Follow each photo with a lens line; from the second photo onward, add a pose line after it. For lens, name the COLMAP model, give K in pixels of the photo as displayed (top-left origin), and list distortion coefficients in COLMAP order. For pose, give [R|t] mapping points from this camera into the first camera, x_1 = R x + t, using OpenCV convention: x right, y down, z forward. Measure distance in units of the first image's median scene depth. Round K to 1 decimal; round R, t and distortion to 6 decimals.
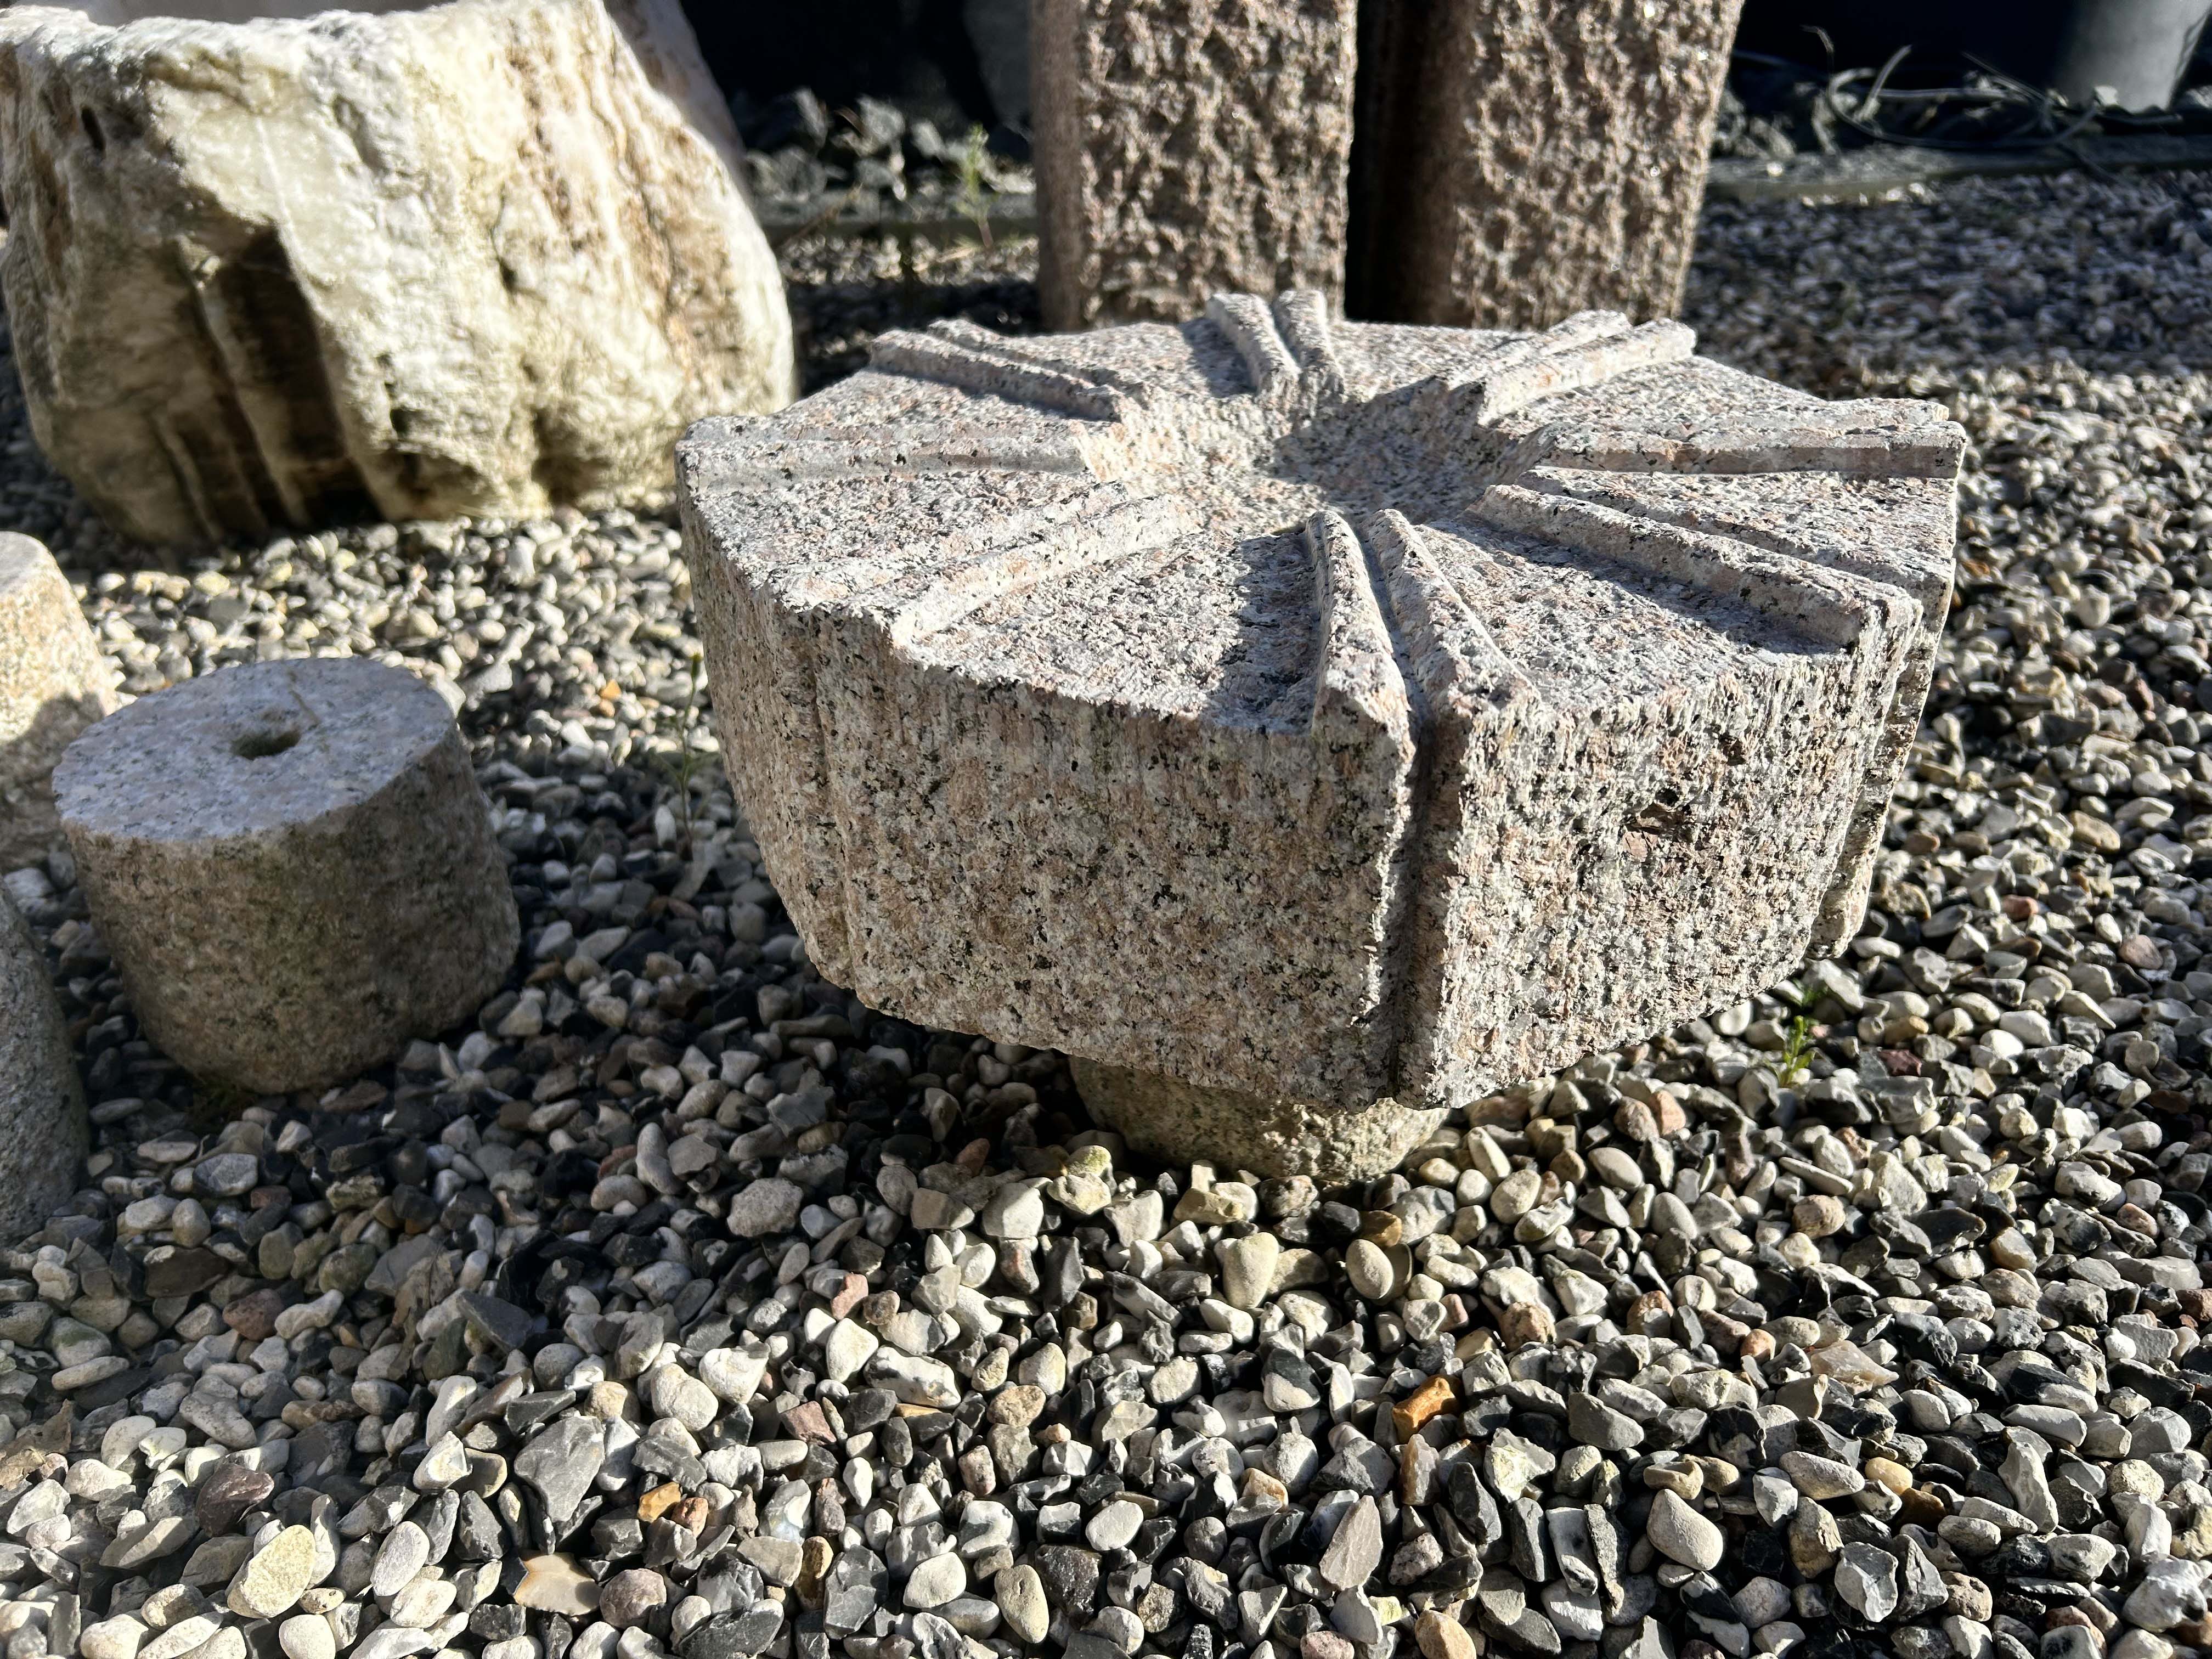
lens RADIAL K [[1682.9, 0, 1144.0], [0, 1682.9, 823.1], [0, 0, 1]] dist [0.024637, -0.035257]
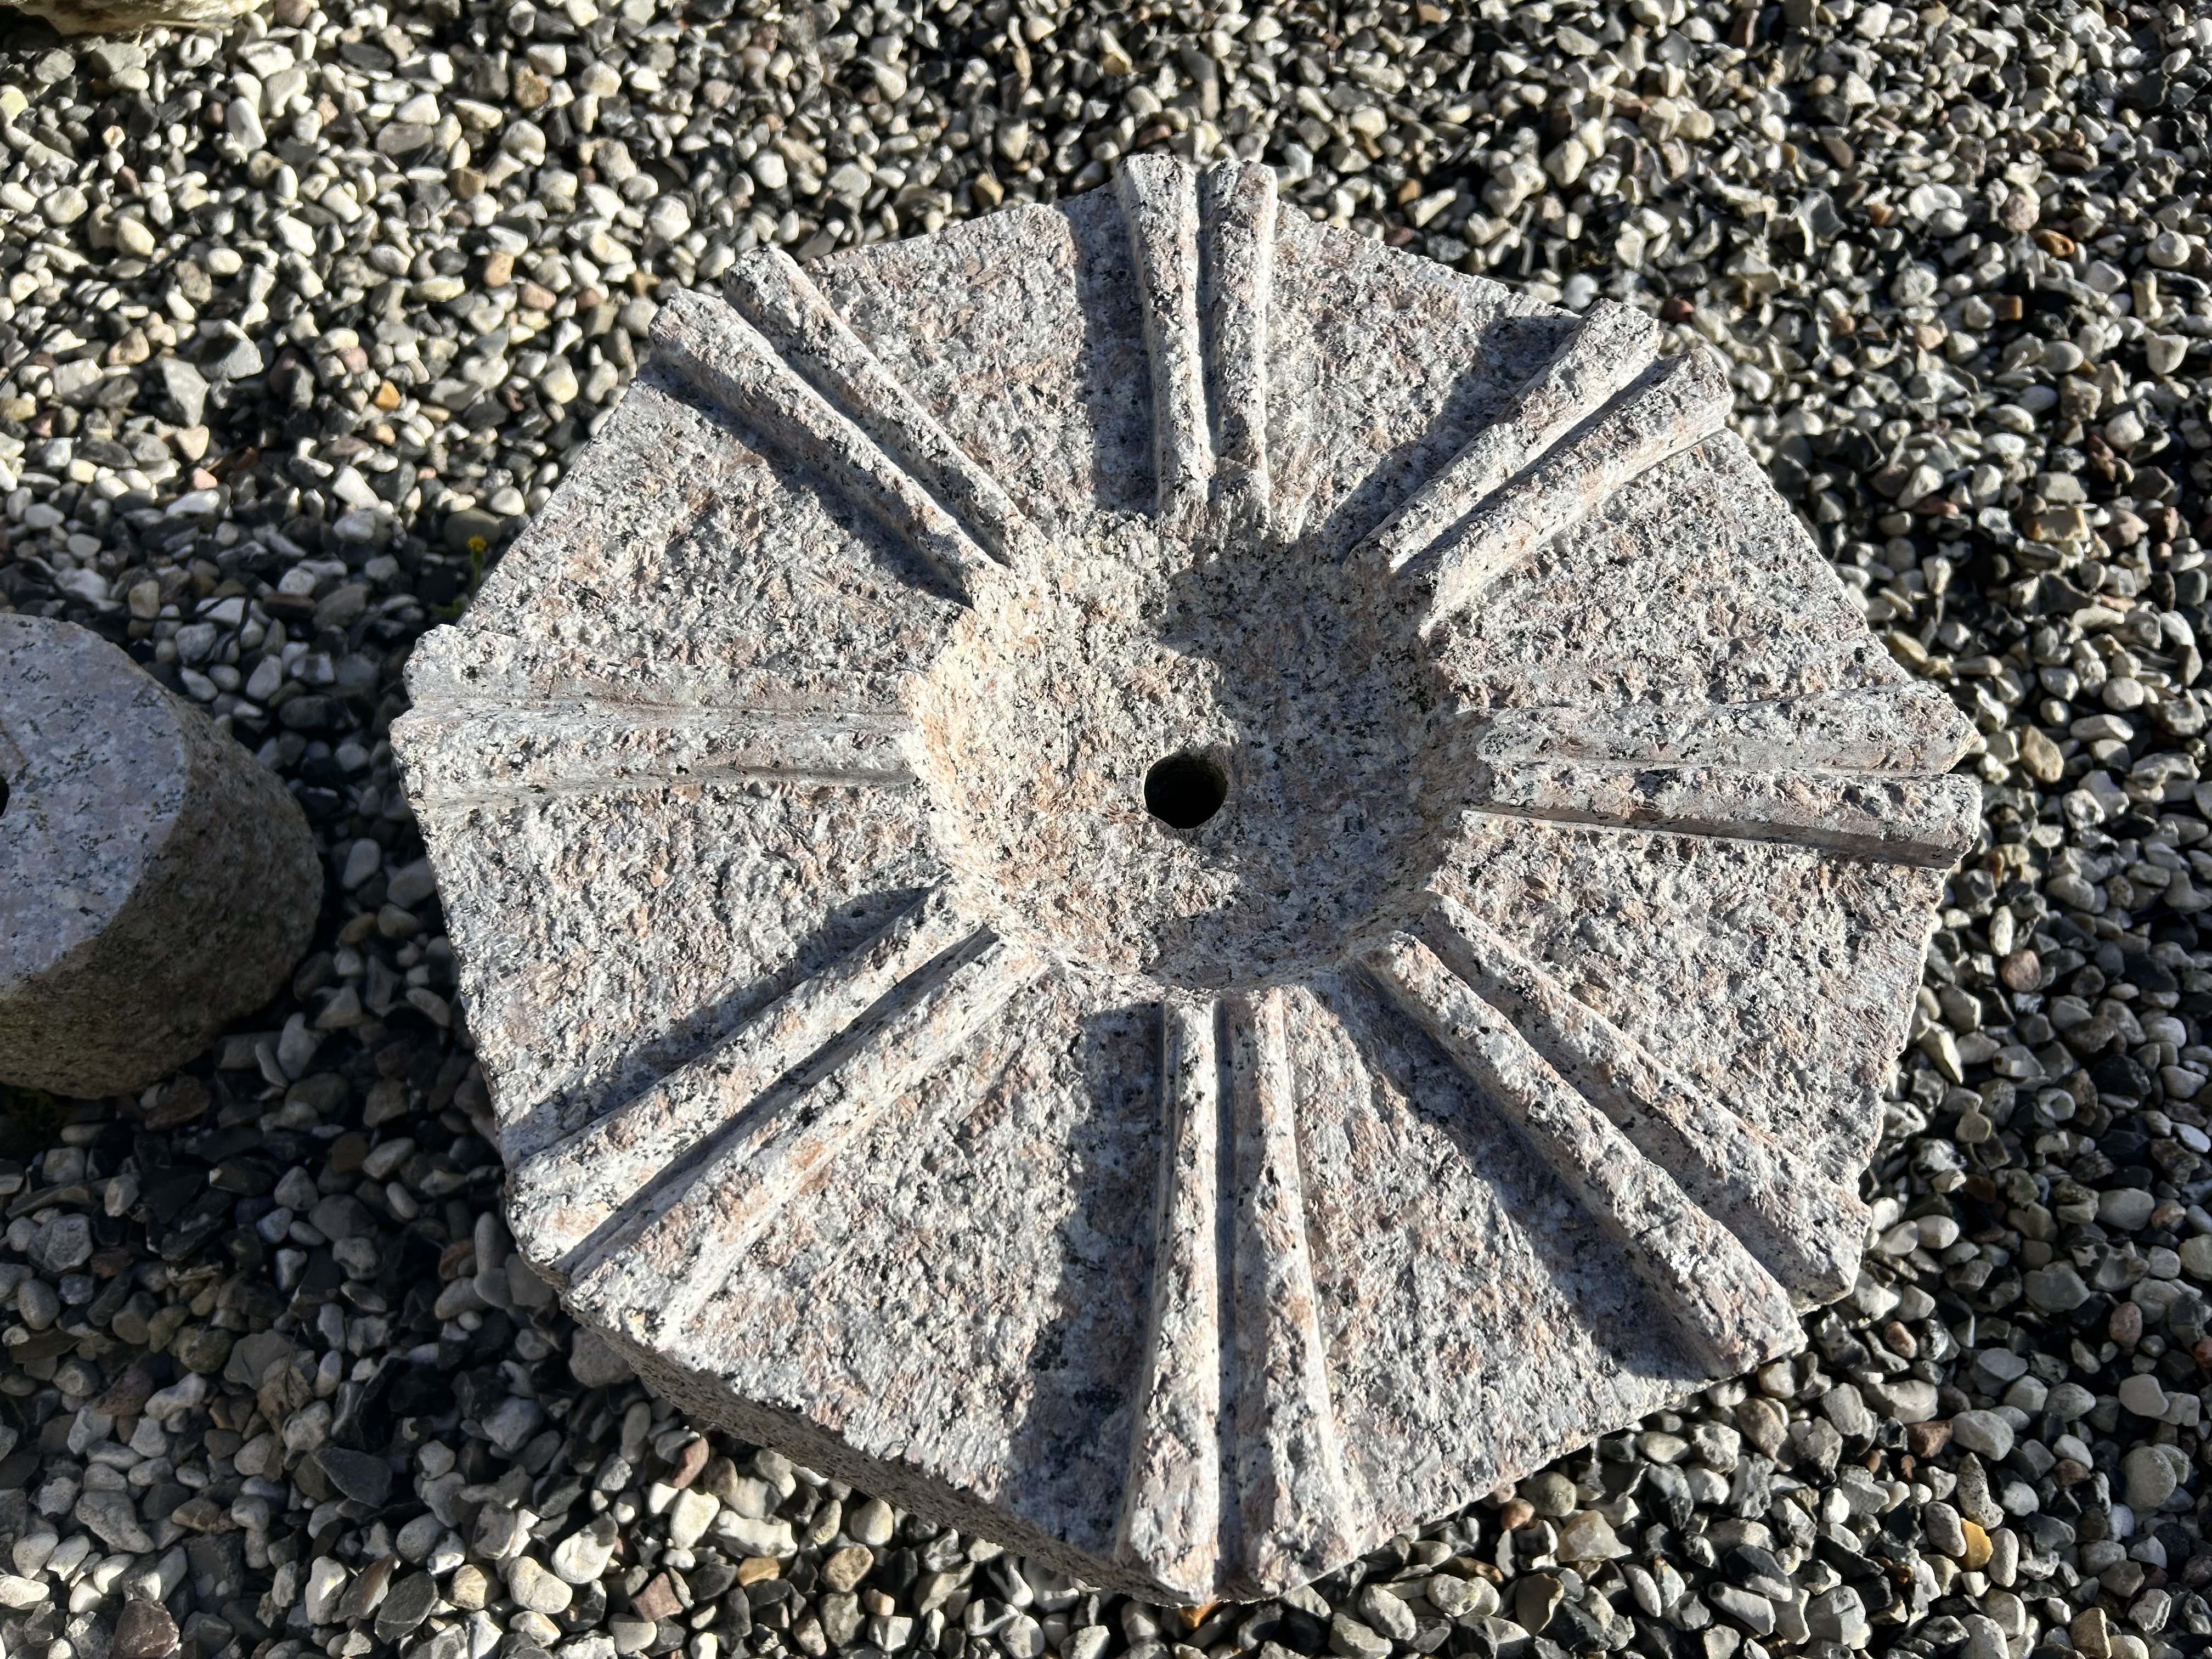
lens RADIAL K [[1662.7, 0, 1147.4], [0, 1662.7, 803.4], [0, 0, 1]] dist [0.055239, -0.067386]
pose [[0.997107, 0.051706, 0.055718, 0.032850], [-0.073911, 0.830712, 0.551774, -0.663070], [-0.017755, -0.554296, 0.832130, 0.333428]]
